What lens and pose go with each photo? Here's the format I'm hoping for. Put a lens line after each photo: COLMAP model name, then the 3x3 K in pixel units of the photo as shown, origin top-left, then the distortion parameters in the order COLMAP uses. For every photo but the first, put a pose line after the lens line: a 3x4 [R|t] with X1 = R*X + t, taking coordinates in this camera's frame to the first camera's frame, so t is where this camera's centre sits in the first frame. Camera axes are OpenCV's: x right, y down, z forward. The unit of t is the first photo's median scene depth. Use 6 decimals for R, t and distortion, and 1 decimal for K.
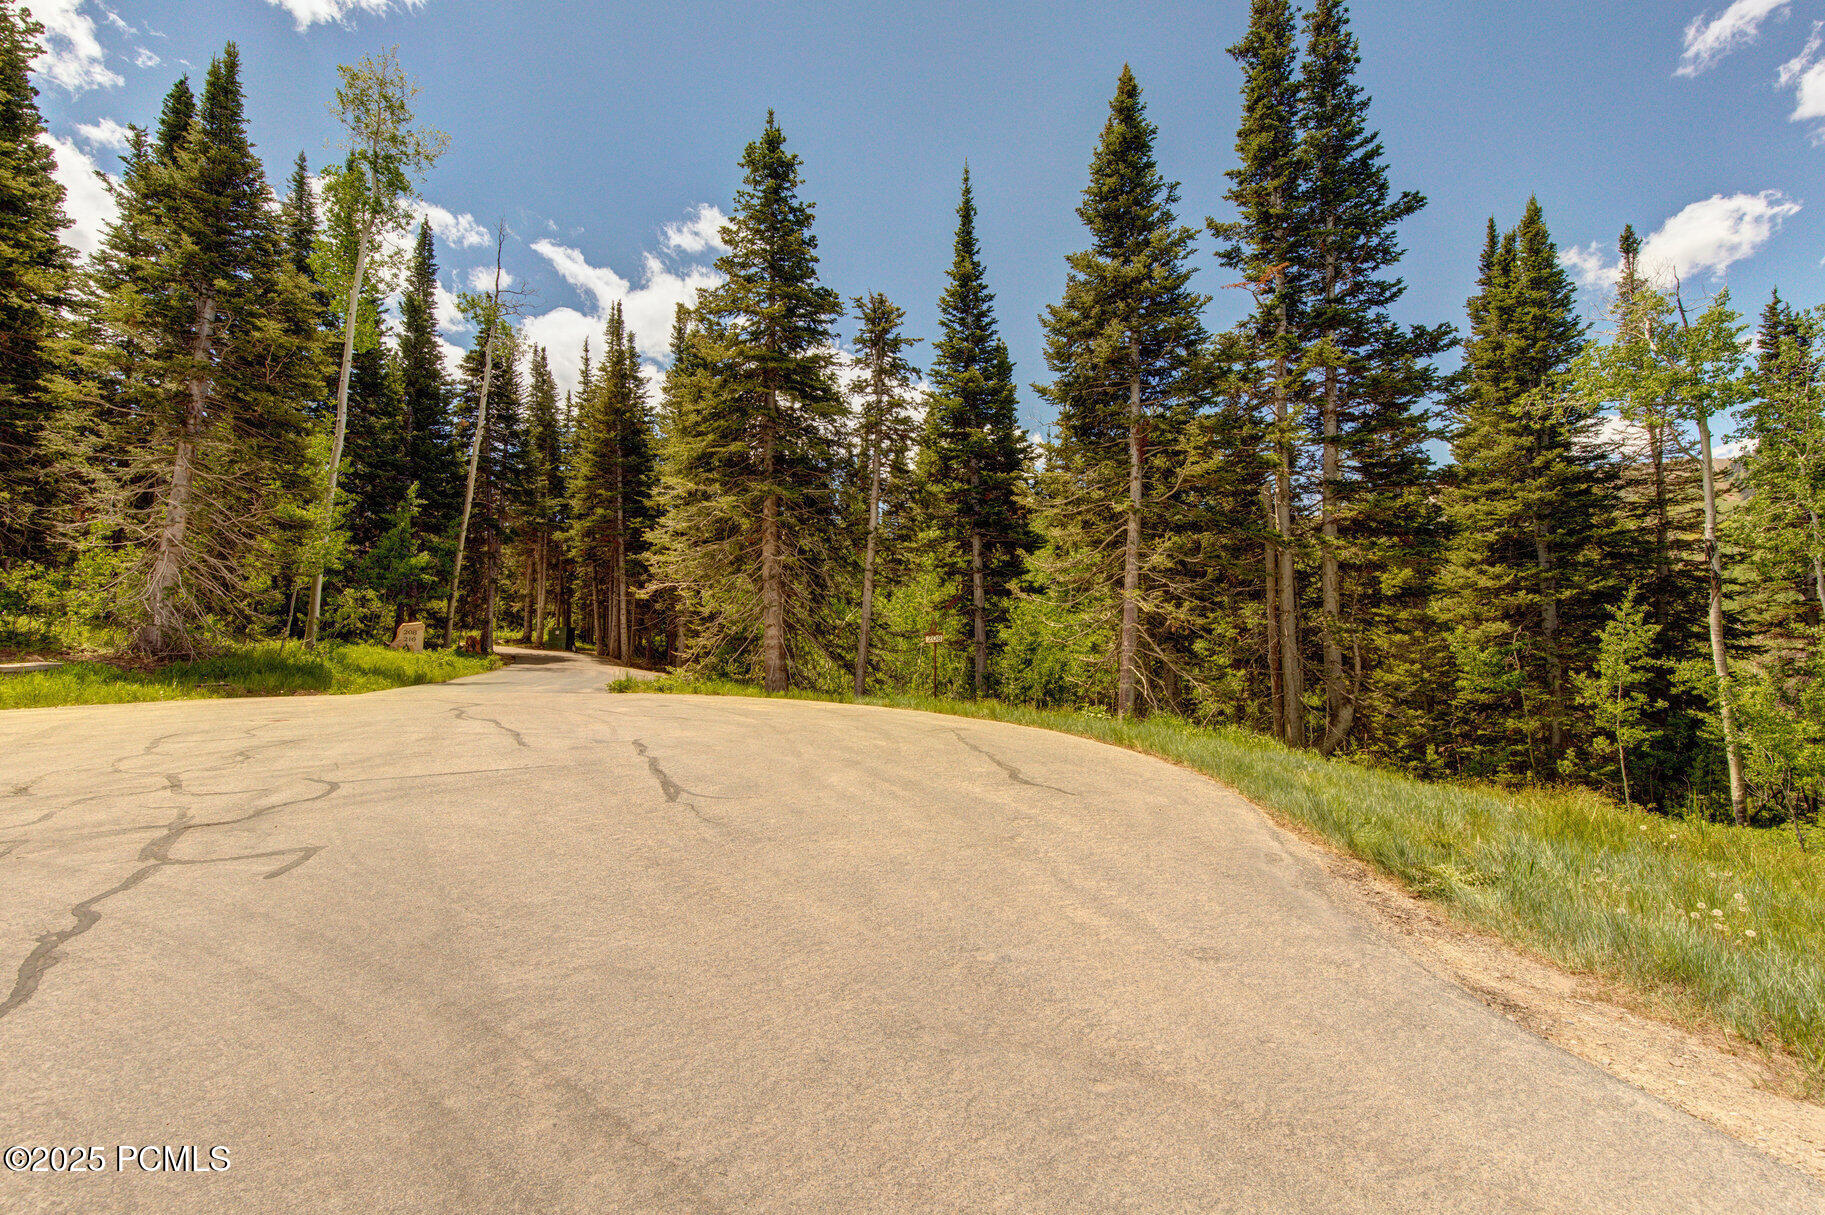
lens RADIAL K [[814.6, 0, 911.0], [0, 814.6, 606.5], [0, 0, 1]] dist [0.002309, 0.000540]
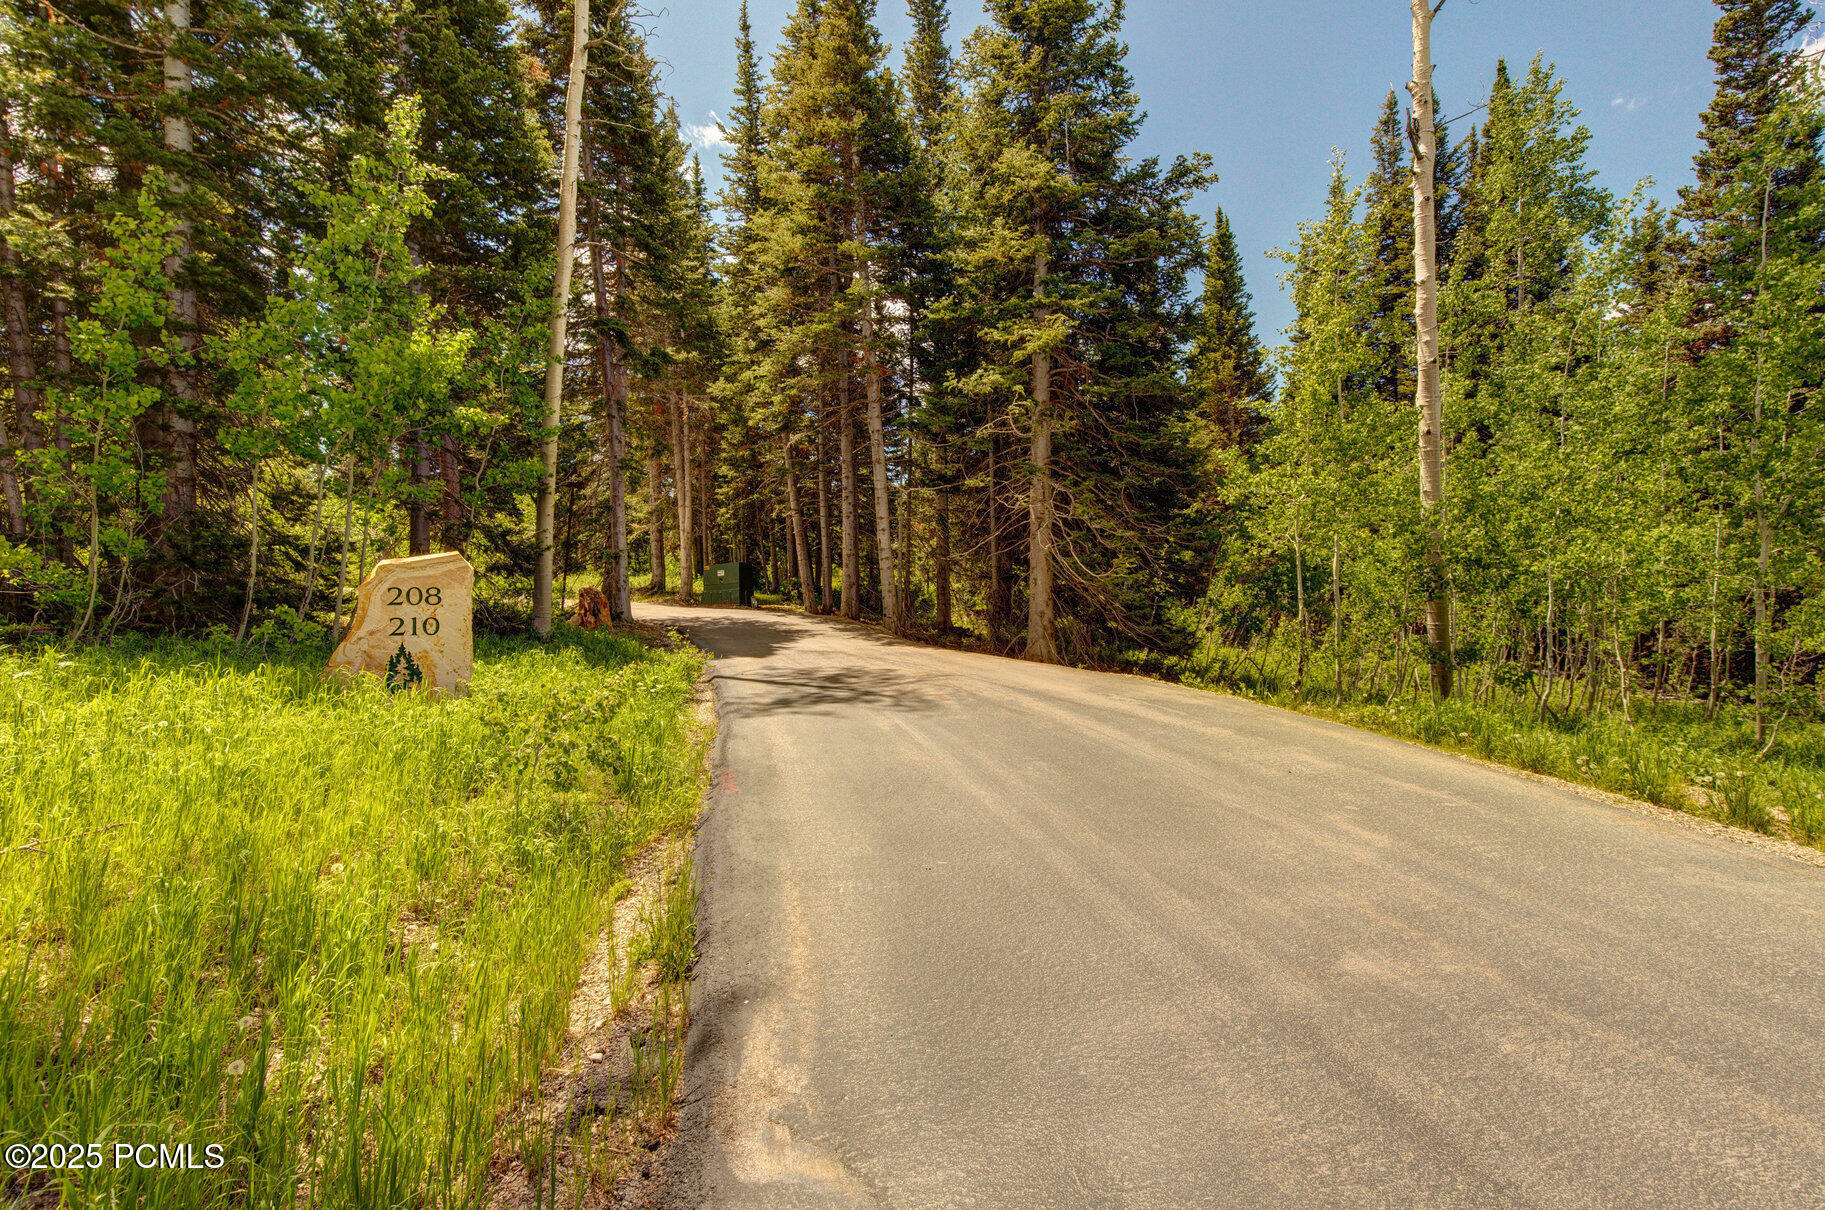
lens RADIAL K [[814.6, 0, 914.0], [0, 814.6, 609.0], [0, 0, 1]] dist [0.002309, 0.000540]
pose [[0.997241, -0.028582, -0.068505, -0.364746], [0.034857, 0.995128, 0.092221, 0.014501], [0.065535, -0.094354, 0.993379, 0.624540]]
